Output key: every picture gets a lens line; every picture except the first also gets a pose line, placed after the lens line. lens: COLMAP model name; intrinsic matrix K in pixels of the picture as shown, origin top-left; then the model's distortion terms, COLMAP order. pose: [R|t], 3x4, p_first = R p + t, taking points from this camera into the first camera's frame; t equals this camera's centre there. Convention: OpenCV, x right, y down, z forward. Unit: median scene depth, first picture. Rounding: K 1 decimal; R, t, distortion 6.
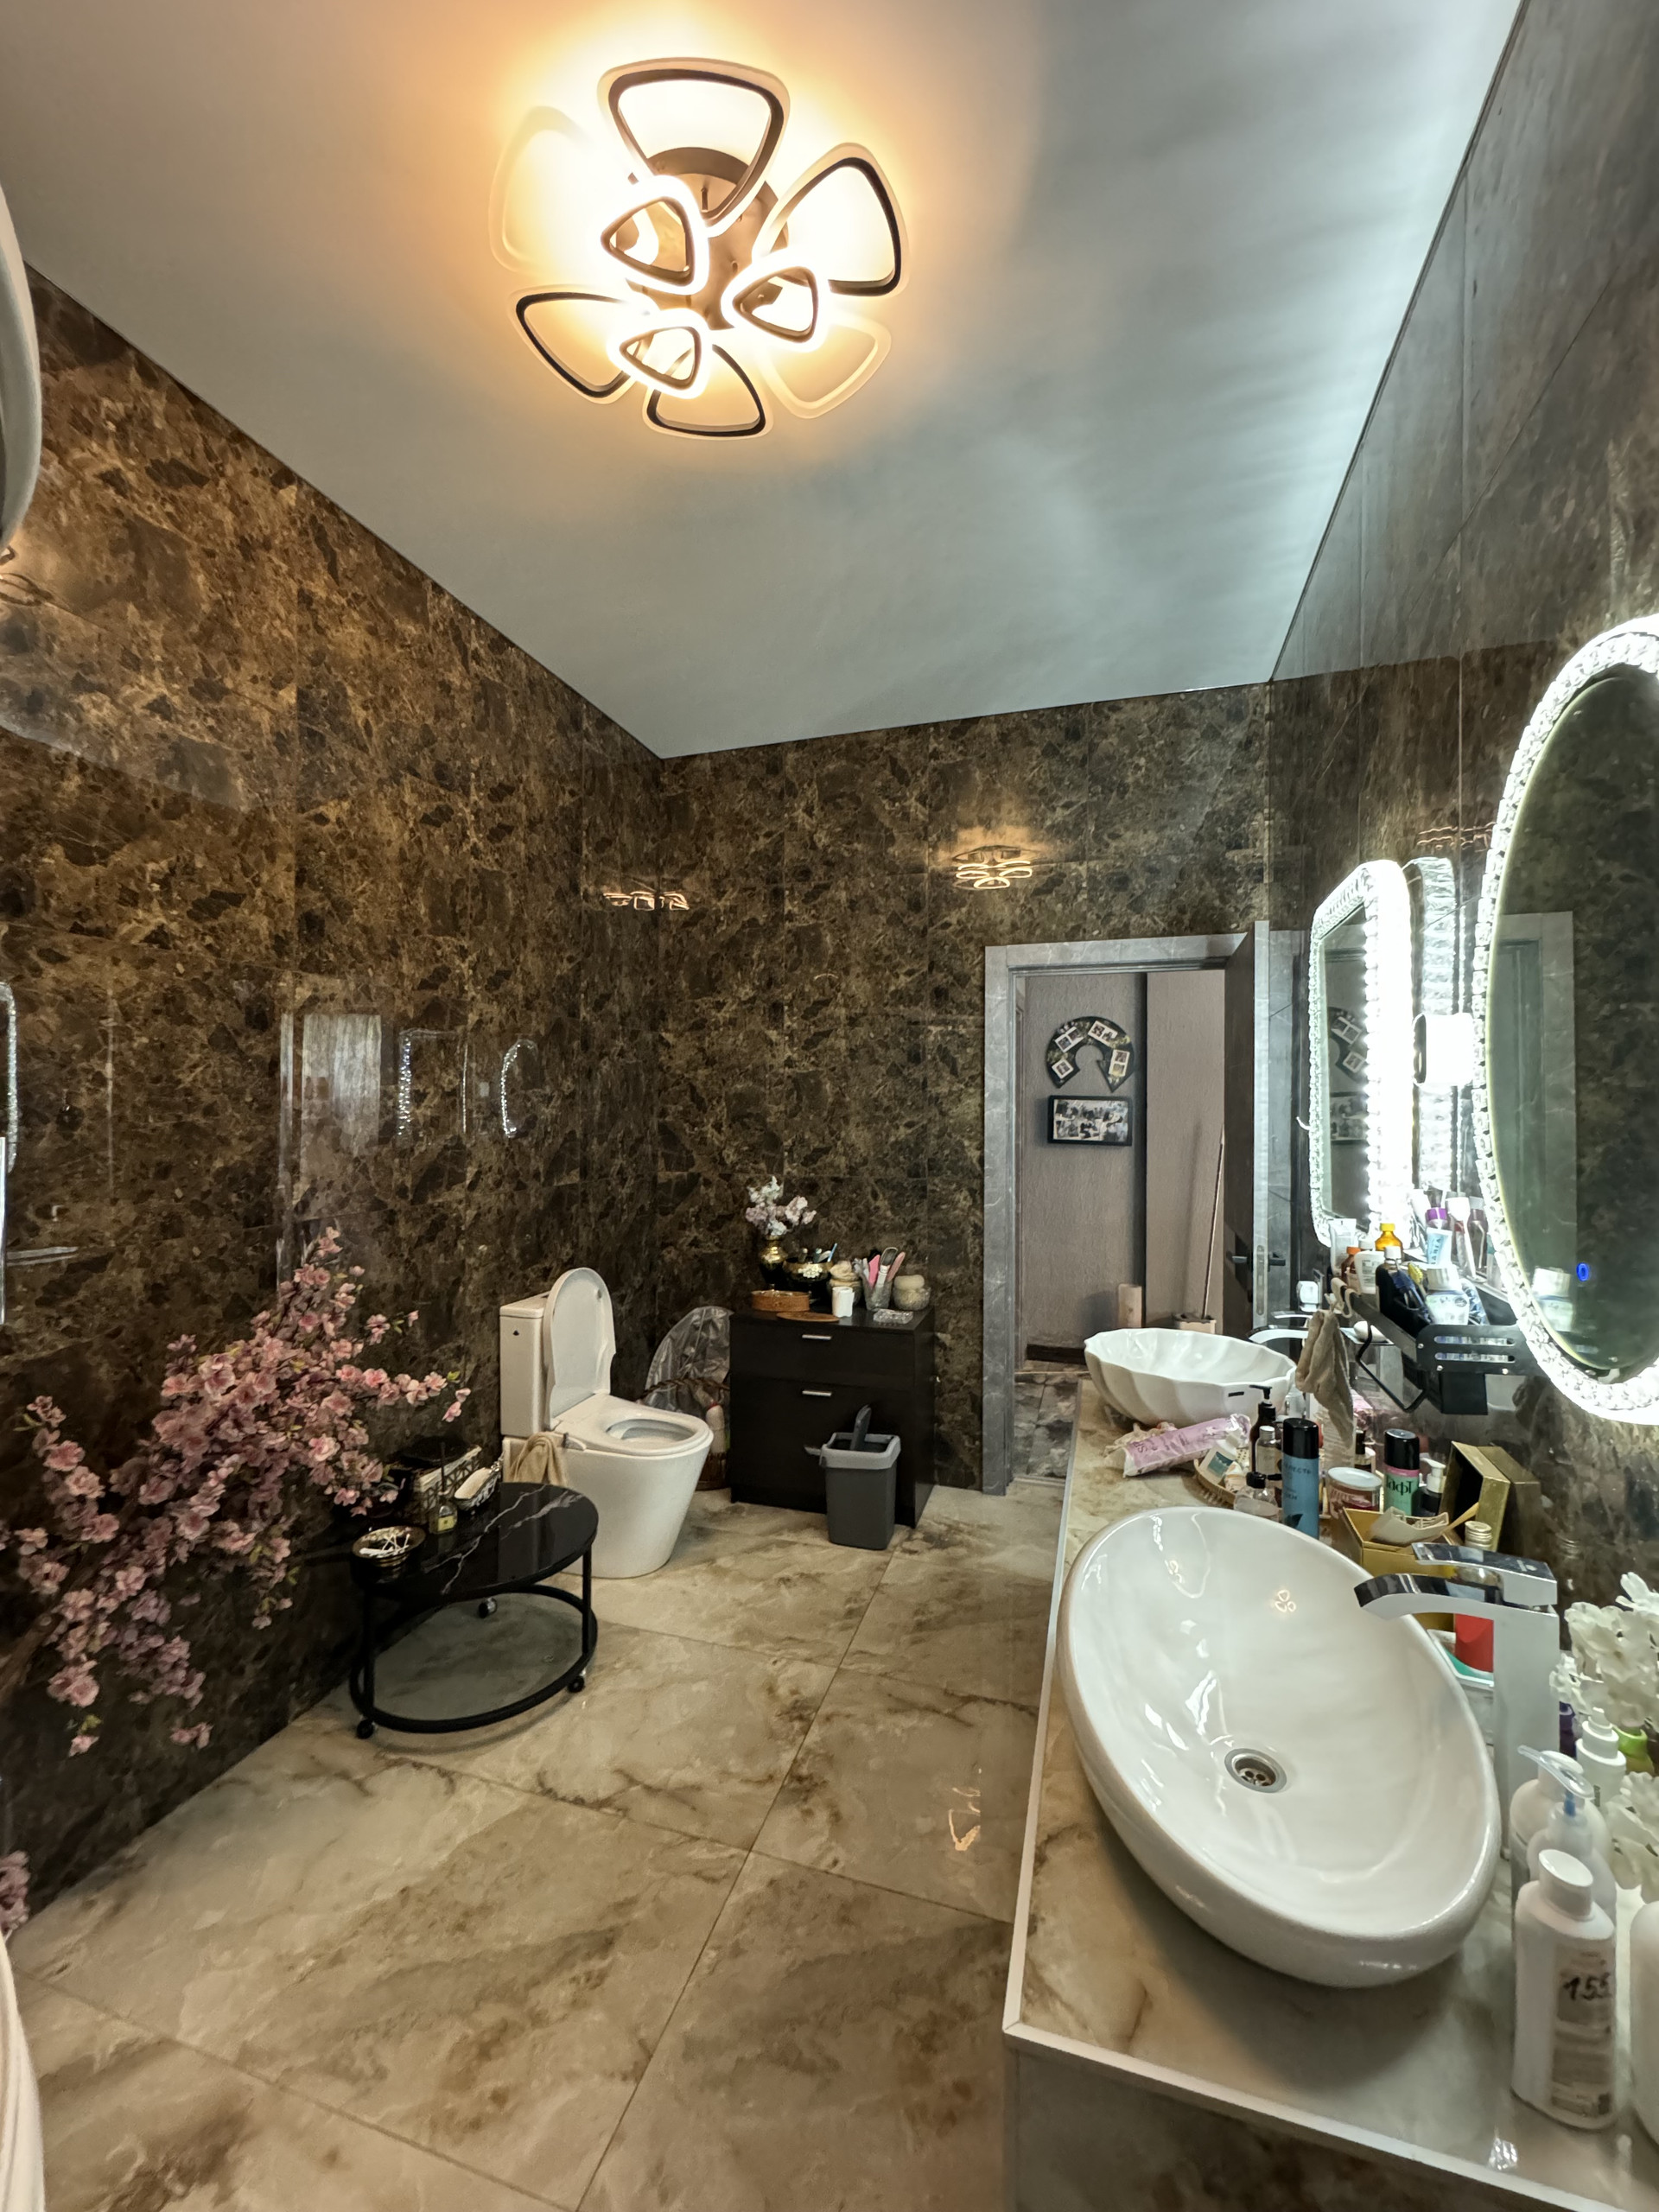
lens RADIAL K [[878.8, 0, 829.5], [0, 878.8, 1106.0], [0, 0, 1]] dist [-0.002070, 0.000403]
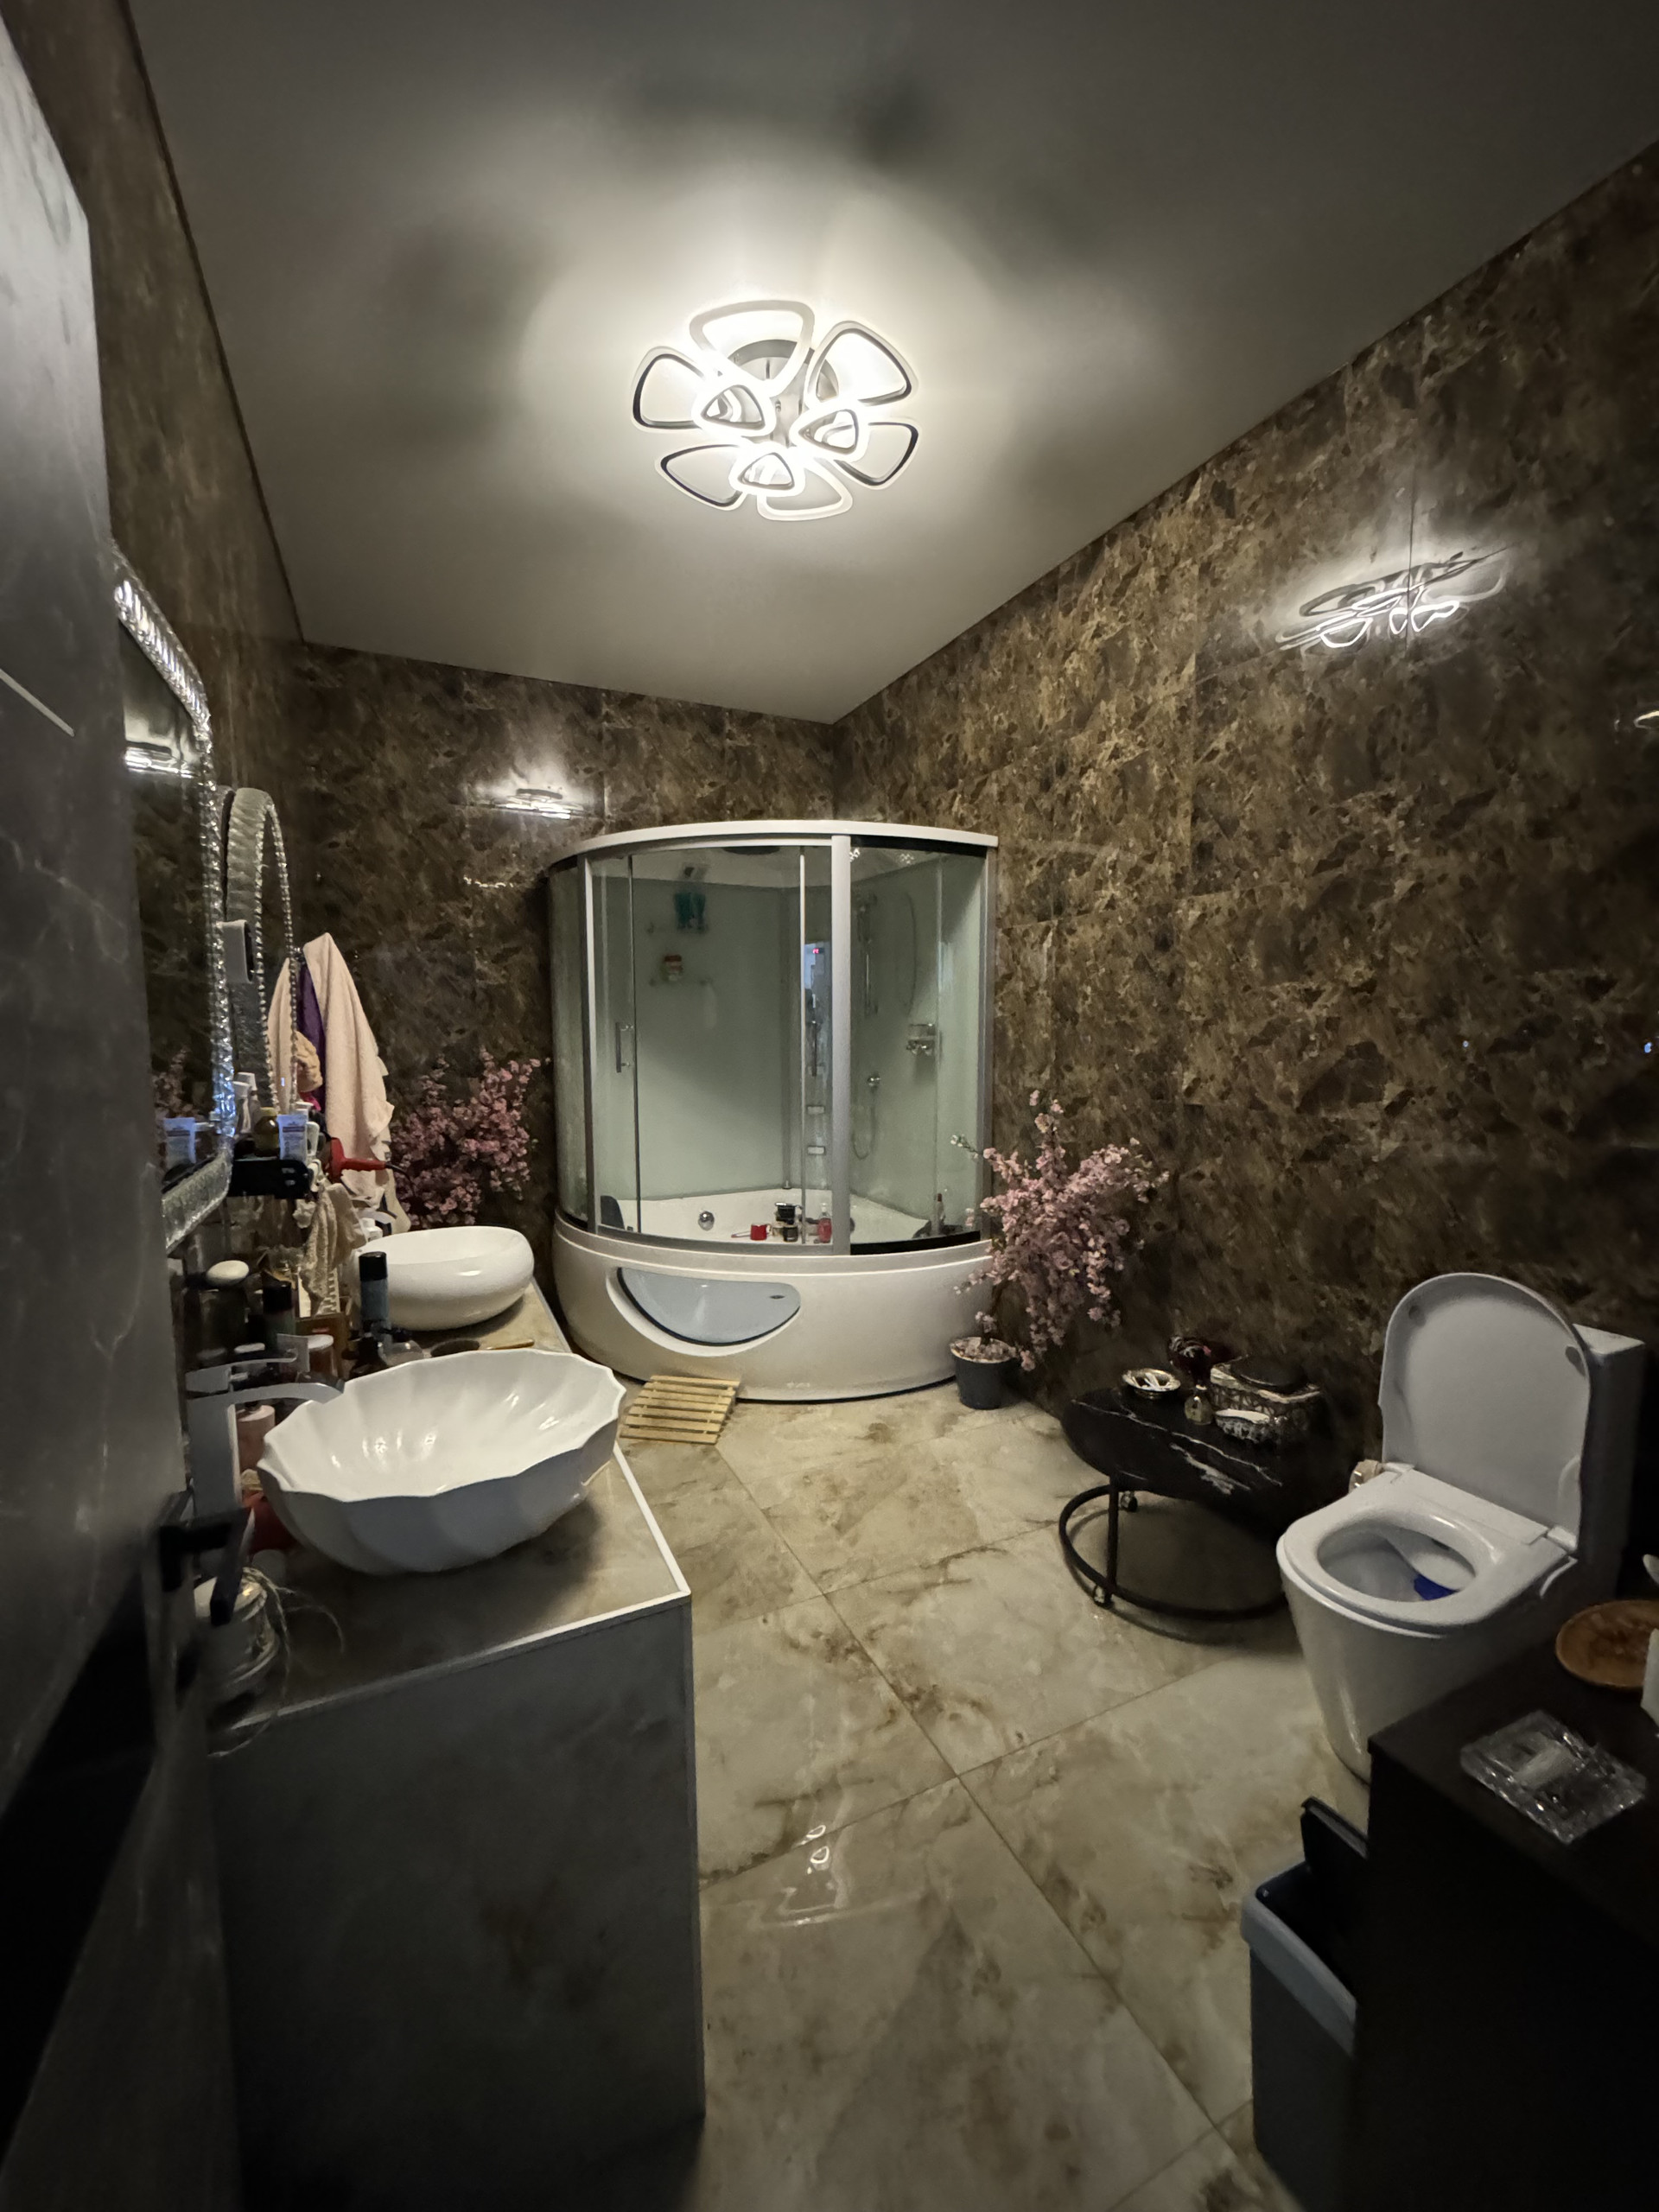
lens RADIAL K [[878.8, 0, 829.5], [0, 878.8, 1106.0], [0, 0, 1]] dist [-0.002070, 0.000403]
pose [[-0.729562, 0.060415, -0.681241, 0.596673], [0.000297, 0.996118, 0.088022, 0.026824], [0.683915, 0.064015, -0.726748, 1.547199]]
